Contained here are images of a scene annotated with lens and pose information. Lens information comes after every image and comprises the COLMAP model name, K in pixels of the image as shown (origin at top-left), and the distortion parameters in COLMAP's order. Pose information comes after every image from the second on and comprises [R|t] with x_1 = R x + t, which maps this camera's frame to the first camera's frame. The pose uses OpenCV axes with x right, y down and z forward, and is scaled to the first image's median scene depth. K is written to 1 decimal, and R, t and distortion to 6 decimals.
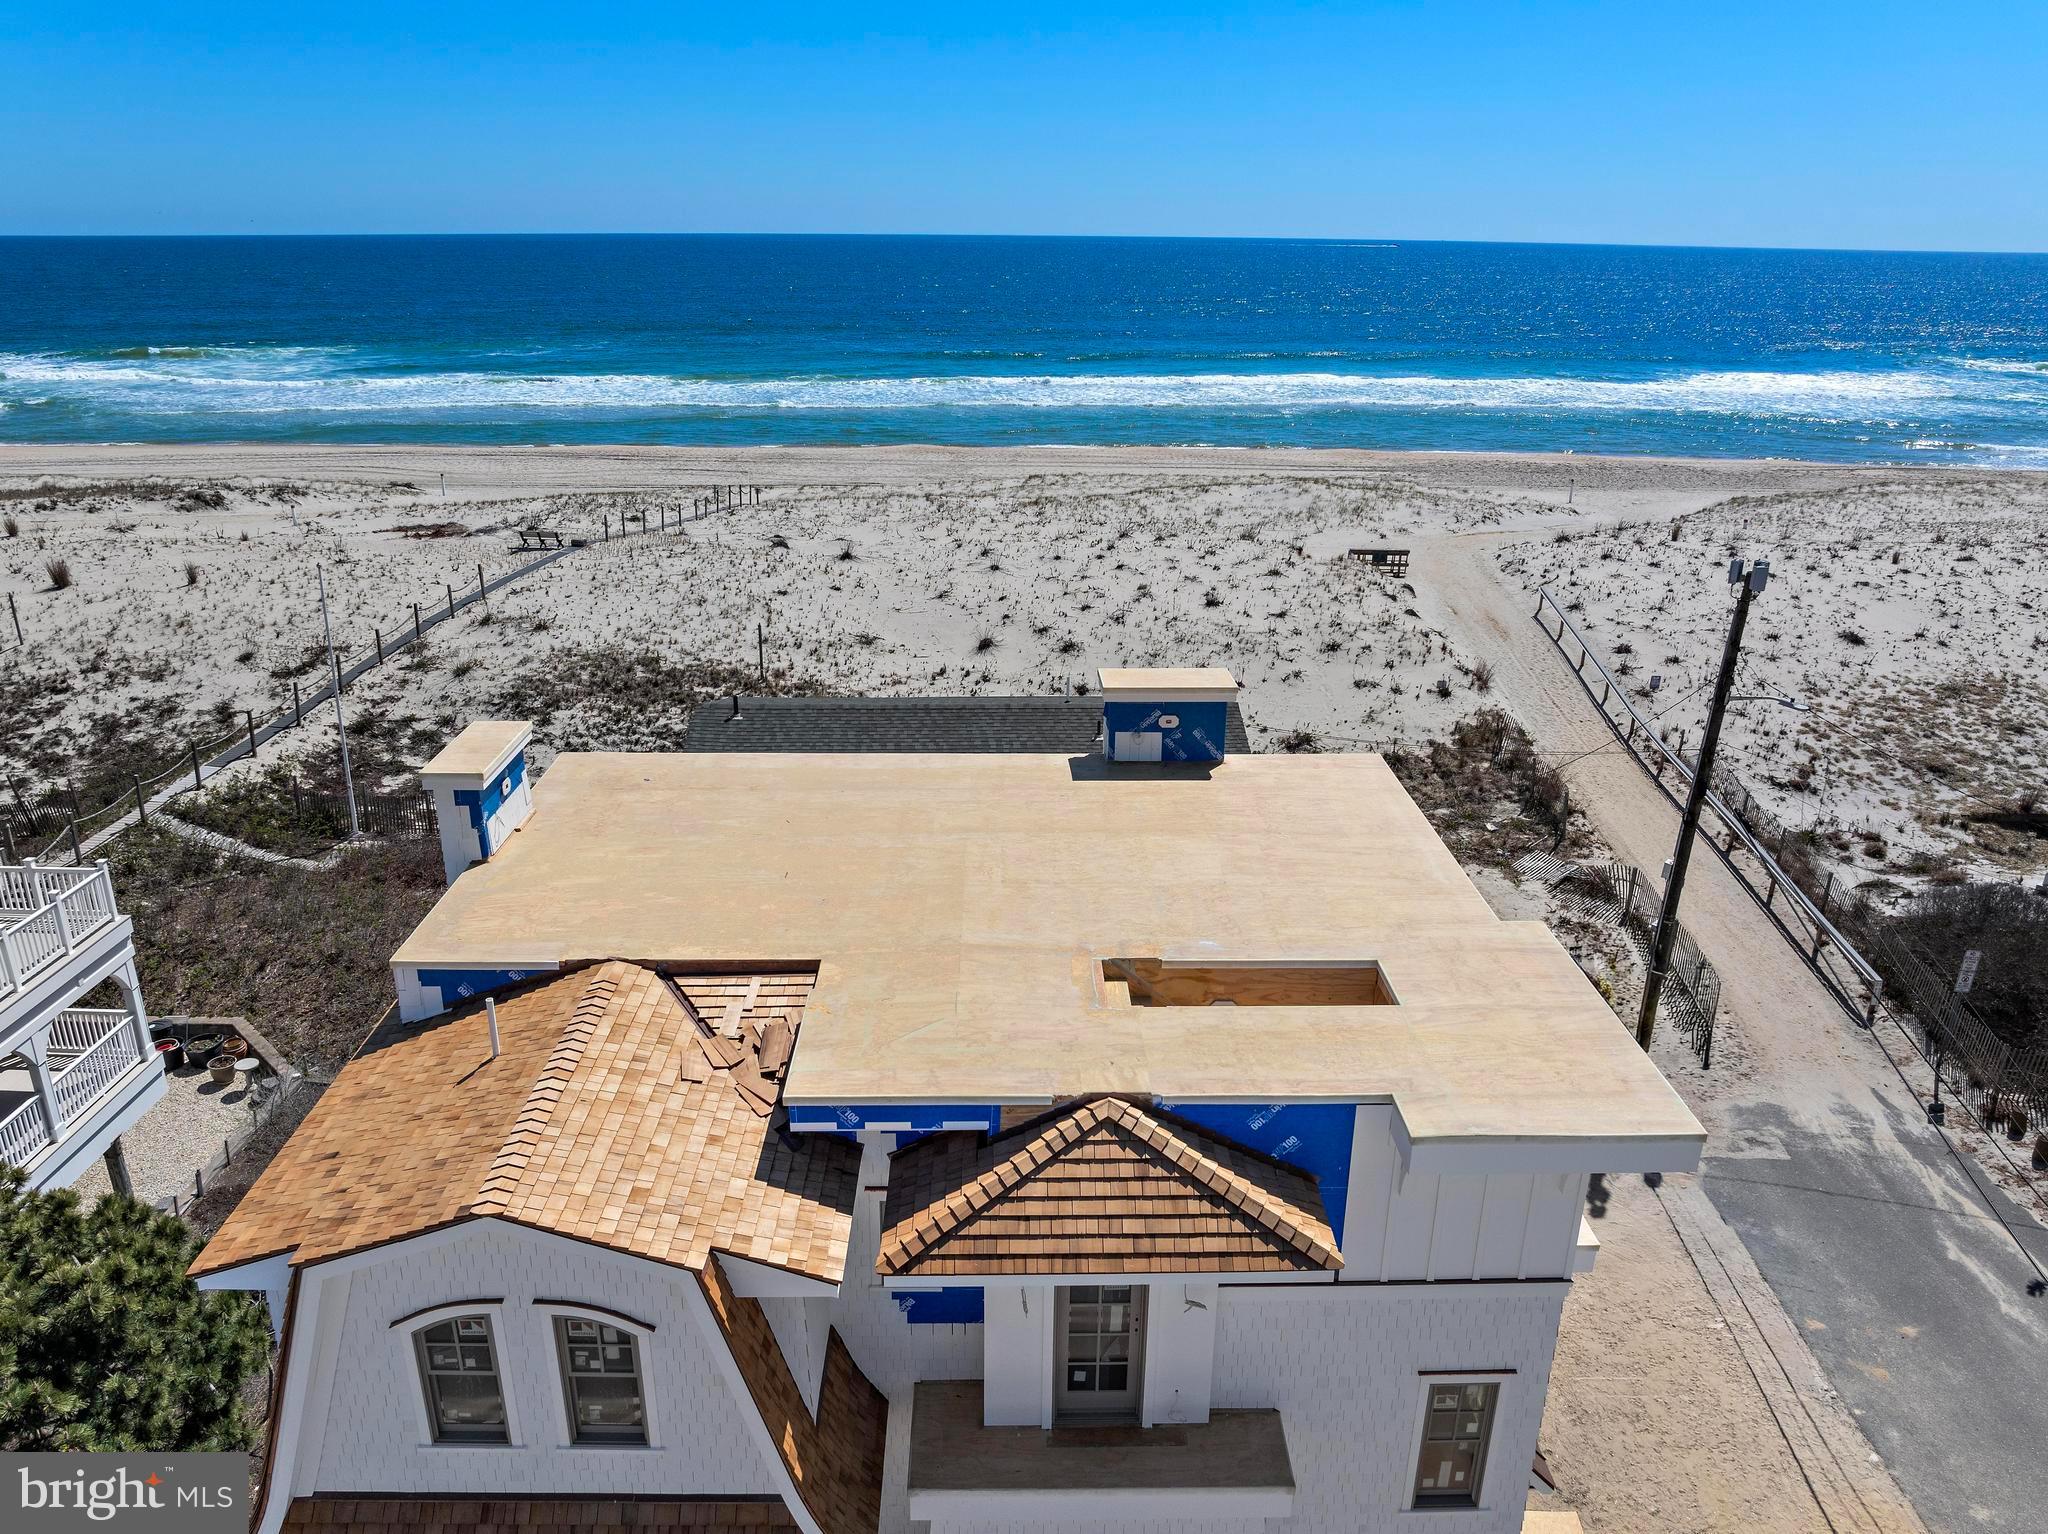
lens RADIAL K [[1447.8, 0, 1024.0], [0, 1447.8, 767.0], [0, 0, 1]] dist [-0.028023, -0.010043]
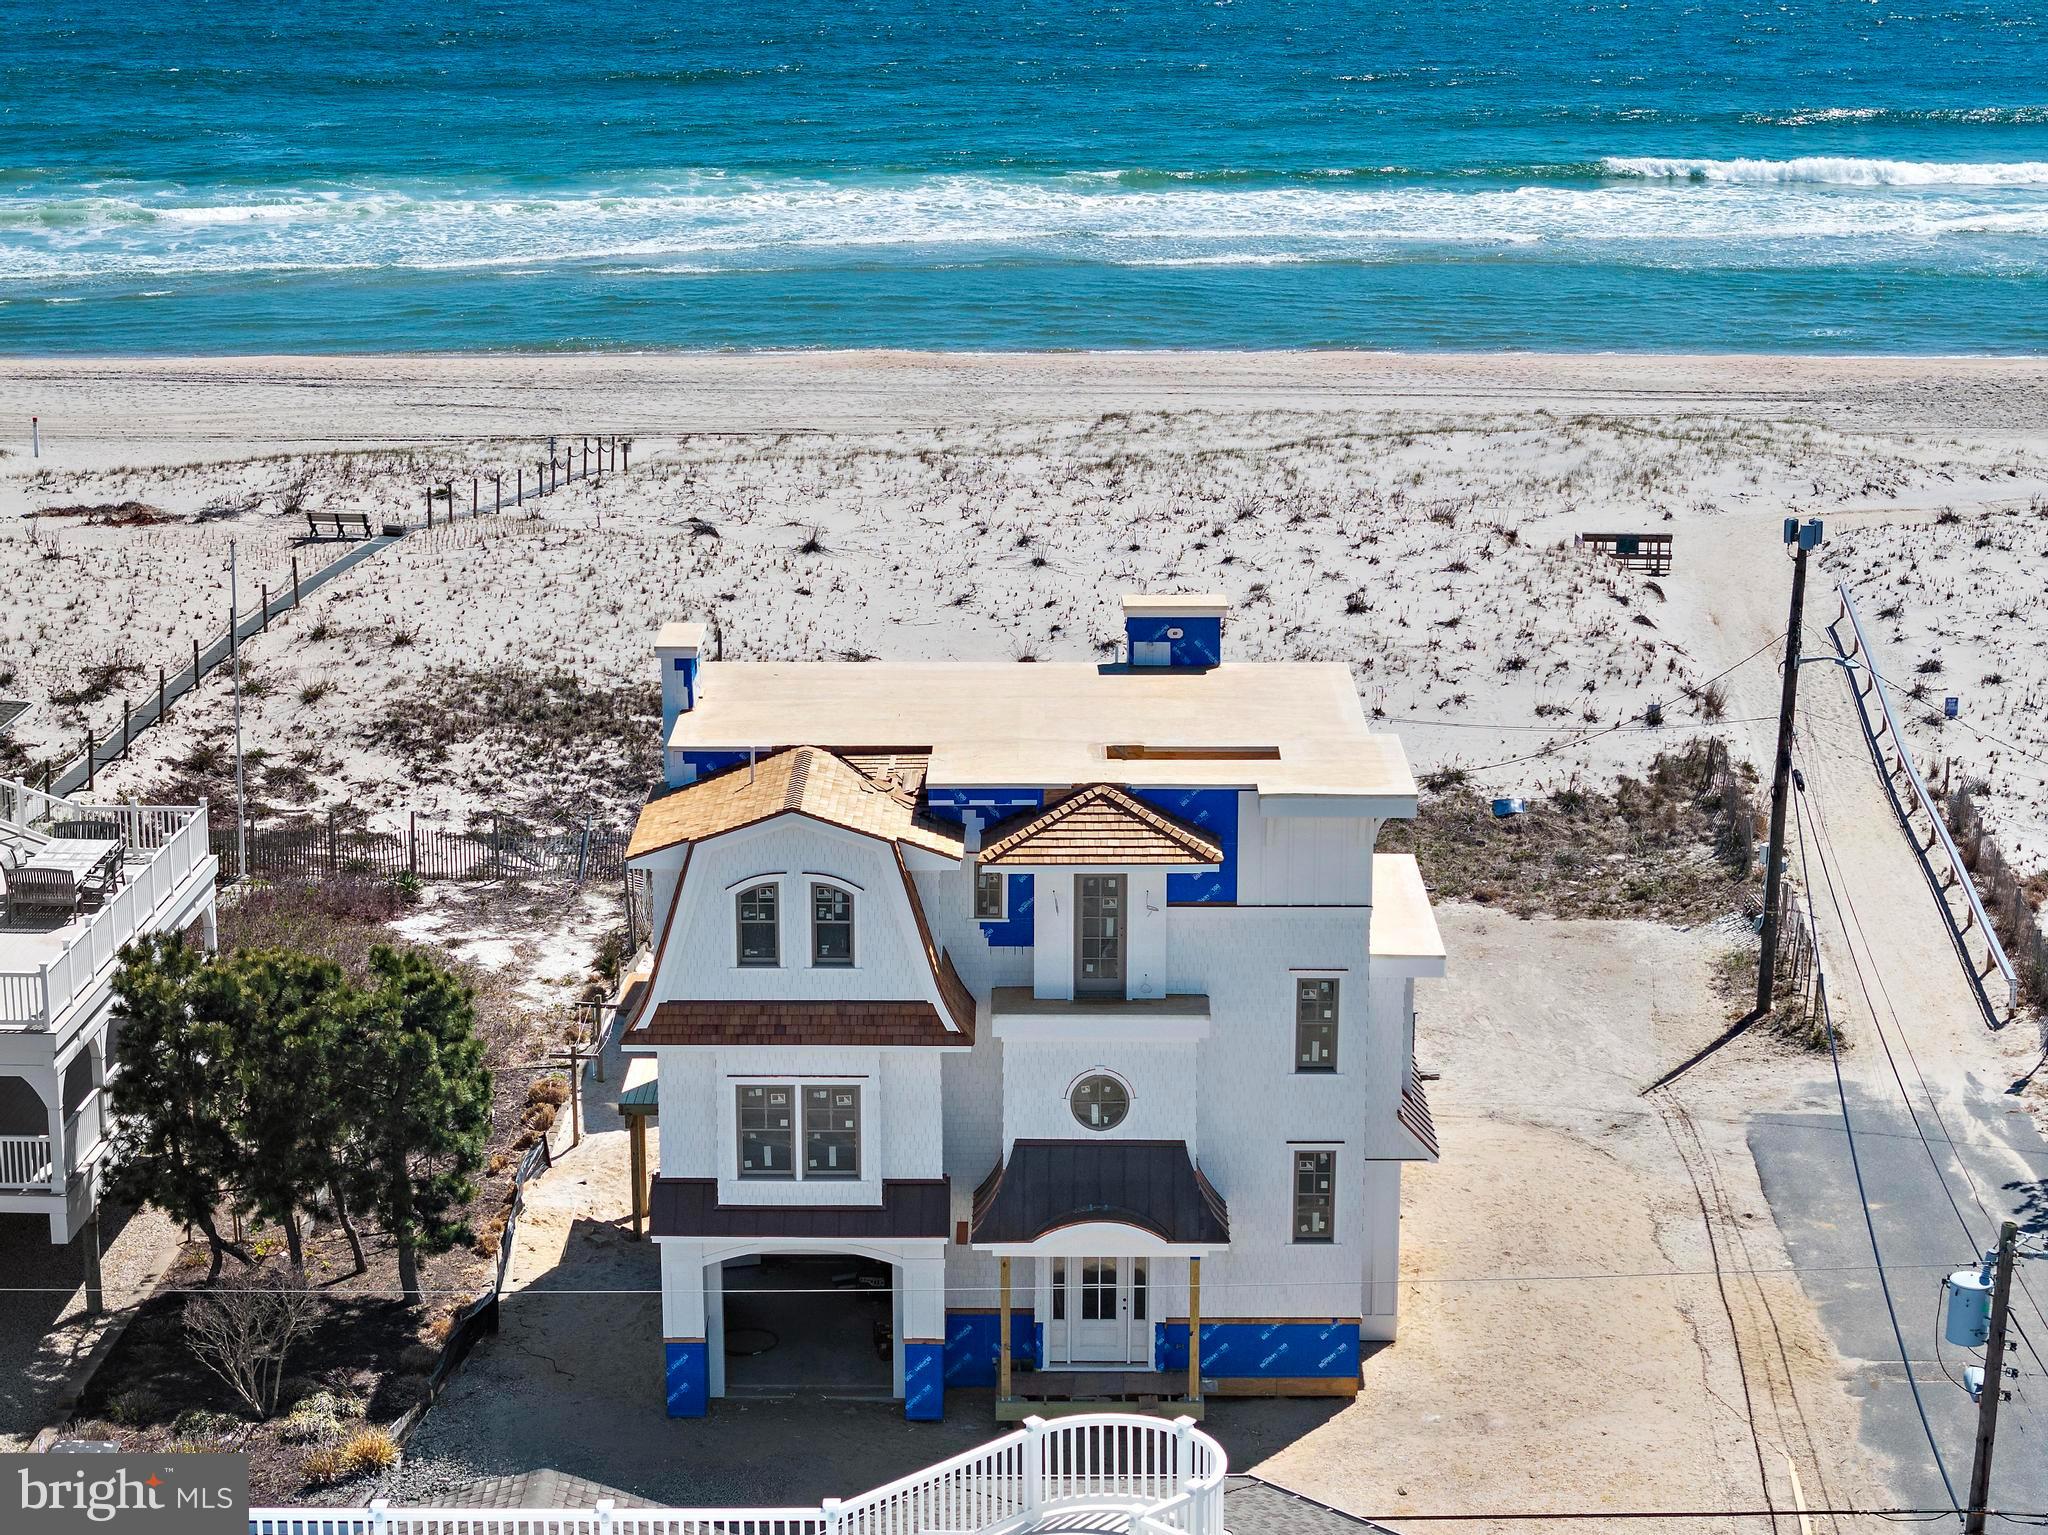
lens RADIAL K [[4052.0, 0, 932.7], [0, 4052.0, 838.2], [0, 0, 1]] dist [-0.116007, -0.071567]
pose [[0.998946, -0.001559, -0.045875, 0.019889], [-0.002507, 0.996079, -0.088427, 0.188318], [0.045833, 0.088449, 0.995026, -1.034433]]
